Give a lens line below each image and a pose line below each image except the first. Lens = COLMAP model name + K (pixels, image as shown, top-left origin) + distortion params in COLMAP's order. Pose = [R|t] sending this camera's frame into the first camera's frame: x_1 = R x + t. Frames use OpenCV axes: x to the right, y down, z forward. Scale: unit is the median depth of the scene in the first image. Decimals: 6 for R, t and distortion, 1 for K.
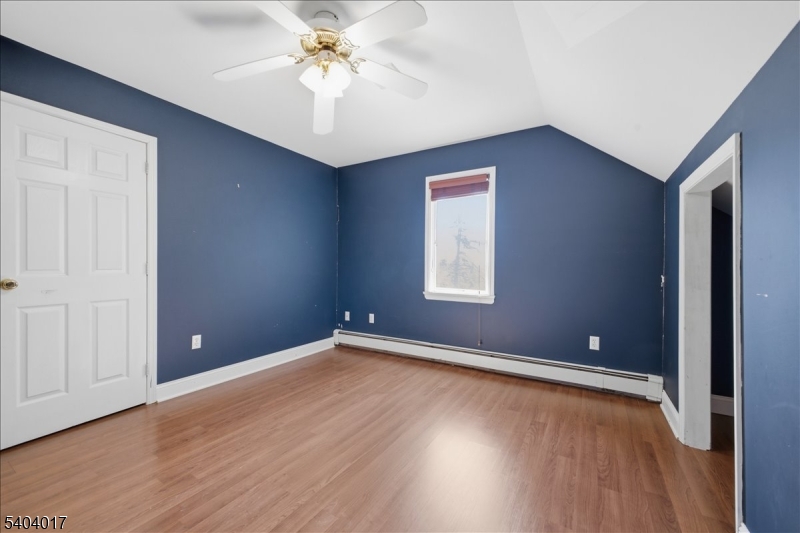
lens RADIAL K [[318.5, 0, 401.8], [0, 318.5, 263.9], [0, 0, 1]] dist [0.019113, -0.005600]
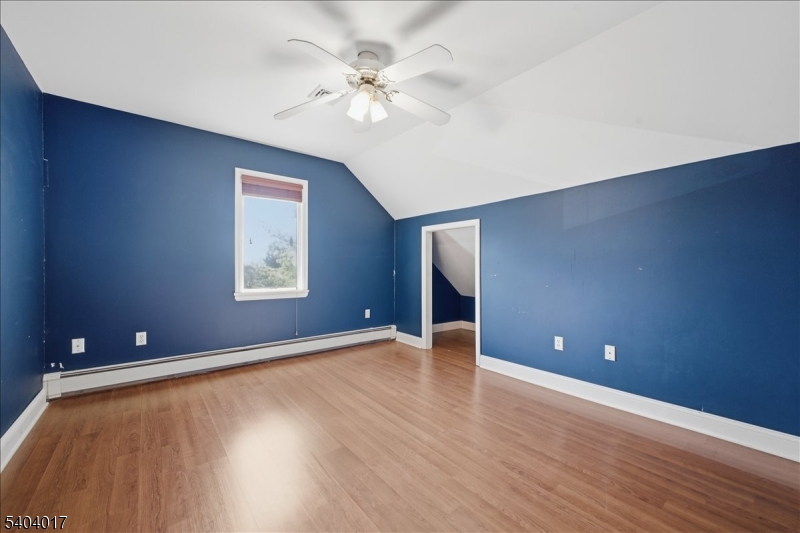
lens RADIAL K [[318.5, 0, 402.9], [0, 318.5, 268.2], [0, 0, 1]] dist [0.019113, -0.005600]
pose [[0.343463, -0.005282, 0.939151, -0.692082], [-0.003034, 0.999973, 0.006734, 0.009861], [-0.939161, -0.005163, 0.343438, 0.257595]]
